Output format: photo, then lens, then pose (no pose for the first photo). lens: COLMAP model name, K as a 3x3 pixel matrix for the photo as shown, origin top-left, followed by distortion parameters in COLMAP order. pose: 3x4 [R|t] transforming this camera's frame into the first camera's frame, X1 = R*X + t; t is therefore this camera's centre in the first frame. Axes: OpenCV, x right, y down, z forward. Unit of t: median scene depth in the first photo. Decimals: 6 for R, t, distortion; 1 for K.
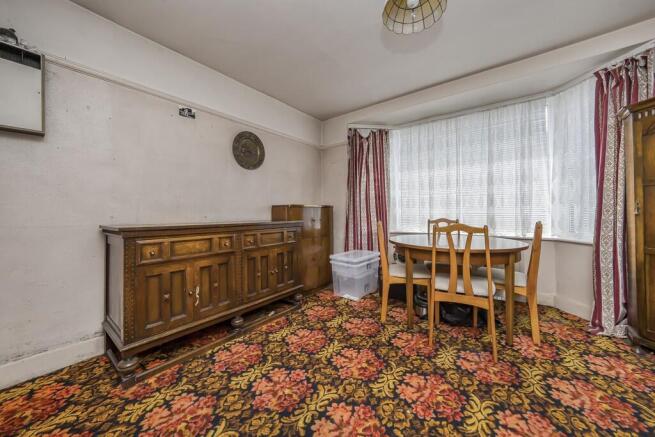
lens RADIAL K [[228.3, 0, 327.5], [0, 228.3, 212.1], [0, 0, 1]] dist [-0.016631, 0.000260]
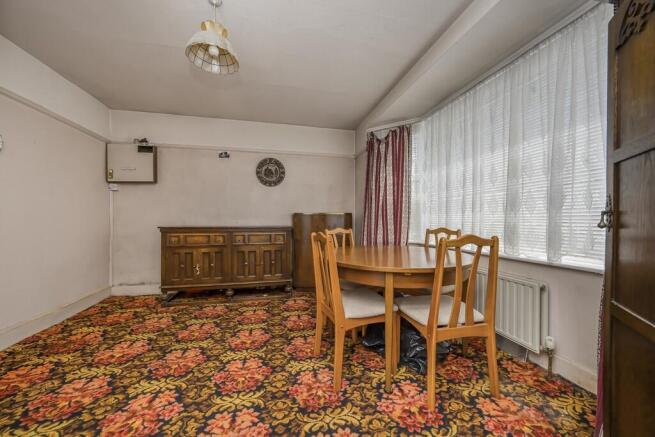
lens RADIAL K [[228.3, 0, 333.4], [0, 228.3, 222.5], [0, 0, 1]] dist [-0.016631, 0.000260]
pose [[0.789392, 0.014898, -0.613708, 1.045250], [-0.003760, 0.999804, 0.019433, -0.009099], [0.613878, -0.013033, 0.789294, 0.245639]]
